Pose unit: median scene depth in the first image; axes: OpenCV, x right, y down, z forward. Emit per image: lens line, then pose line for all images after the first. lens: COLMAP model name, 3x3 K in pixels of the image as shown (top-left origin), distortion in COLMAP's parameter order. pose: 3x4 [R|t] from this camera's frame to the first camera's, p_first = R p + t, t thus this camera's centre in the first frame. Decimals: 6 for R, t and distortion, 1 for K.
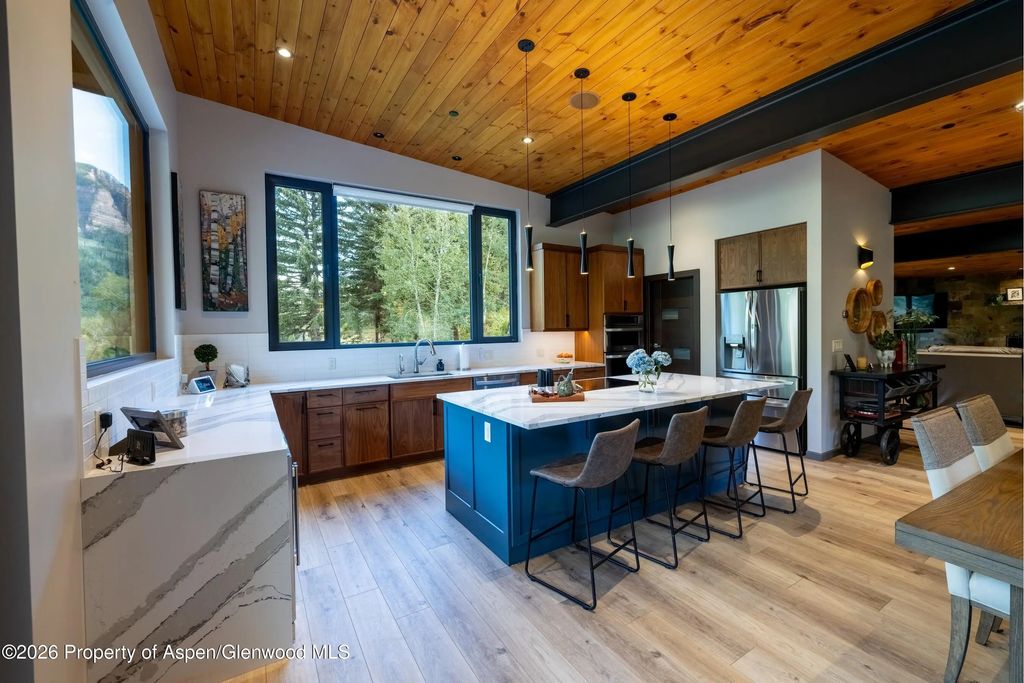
lens RADIAL K [[428.2, 0, 516.3], [0, 428.2, 337.5], [0, 0, 1]] dist [0.000493, -0.000213]
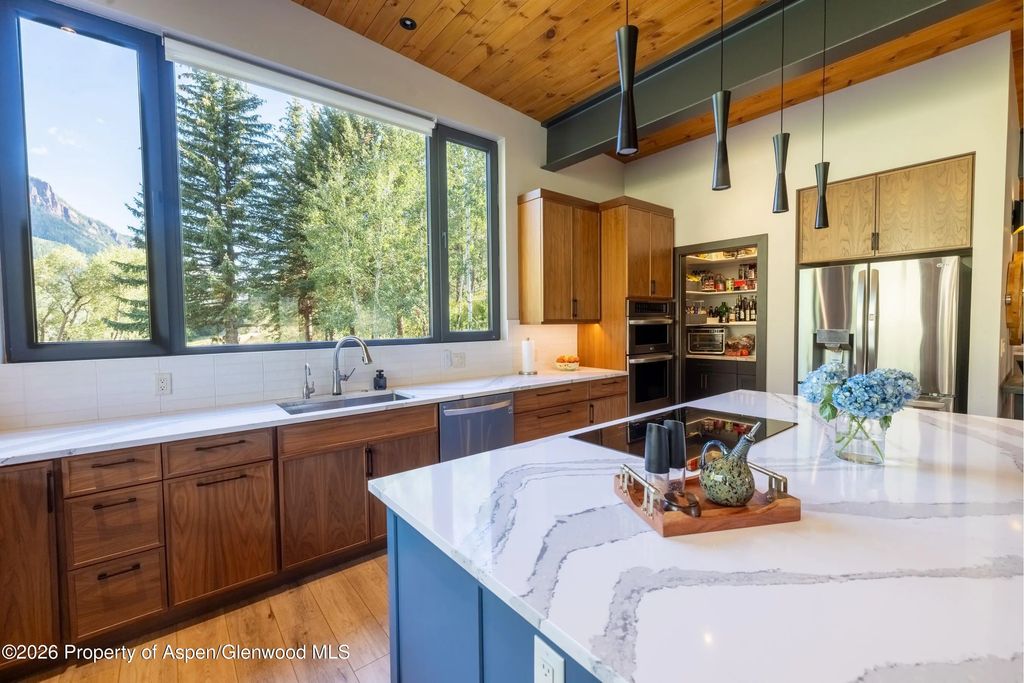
lens RADIAL K [[428.2, 0, 515.4], [0, 428.2, 338.2], [0, 0, 1]] dist [0.000493, -0.000213]
pose [[0.992120, -0.000441, 0.125288, -0.075377], [-0.001669, 0.999859, 0.016738, -0.004070], [-0.125277, -0.016815, 0.991979, 0.449846]]
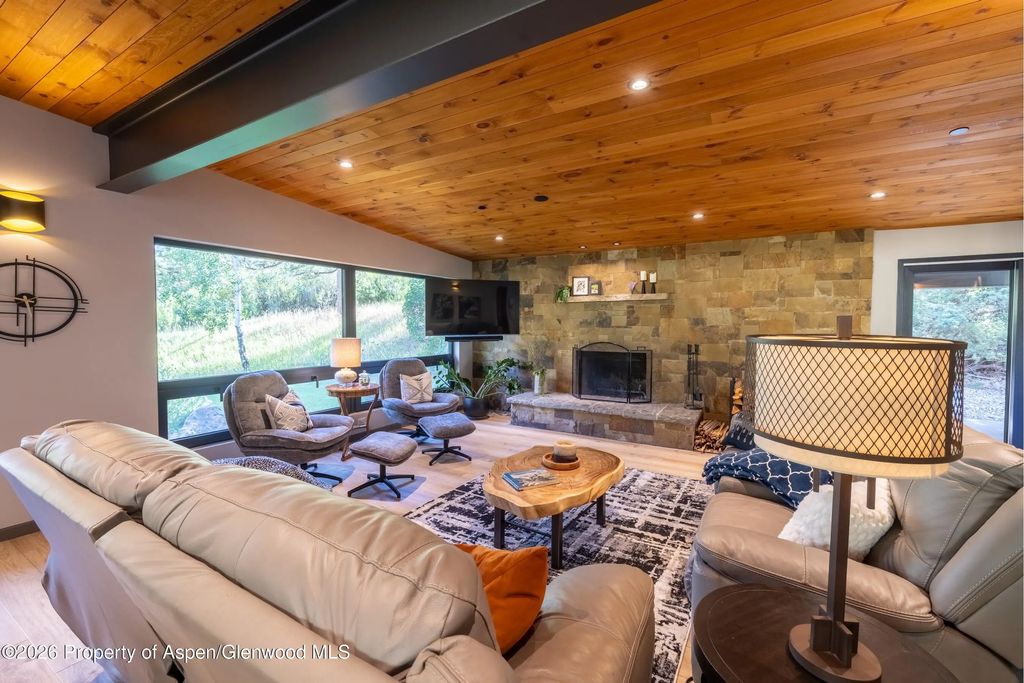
lens RADIAL K [[428.2, 0, 515.3], [0, 428.2, 337.4], [0, 0, 1]] dist [0.000493, -0.000213]
pose [[0.883949, 0.004406, 0.467562, 1.509889], [-0.008018, 0.999951, 0.005736, -0.045721], [-0.467514, -0.008819, 0.883942, 0.894320]]
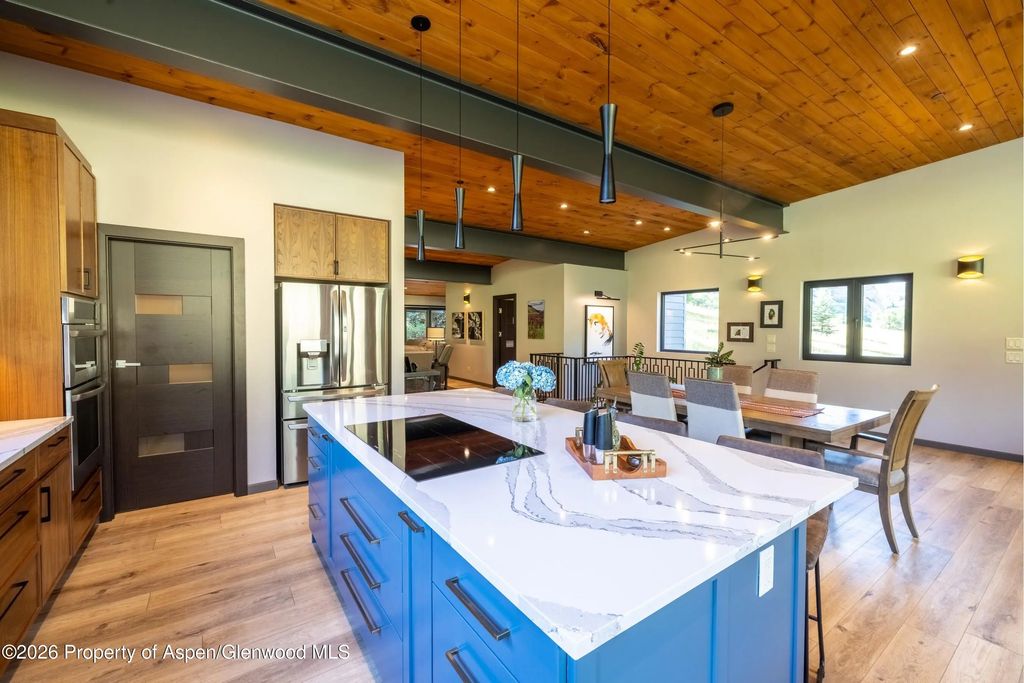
lens RADIAL K [[428.2, 0, 509.2], [0, 428.2, 337.5], [0, 0, 1]] dist [0.000493, -0.000213]
pose [[-0.057792, -0.009365, 0.998285, -0.296457], [0.018179, 0.999780, 0.010432, -0.013815], [-0.998163, 0.018751, -0.057609, 0.790527]]
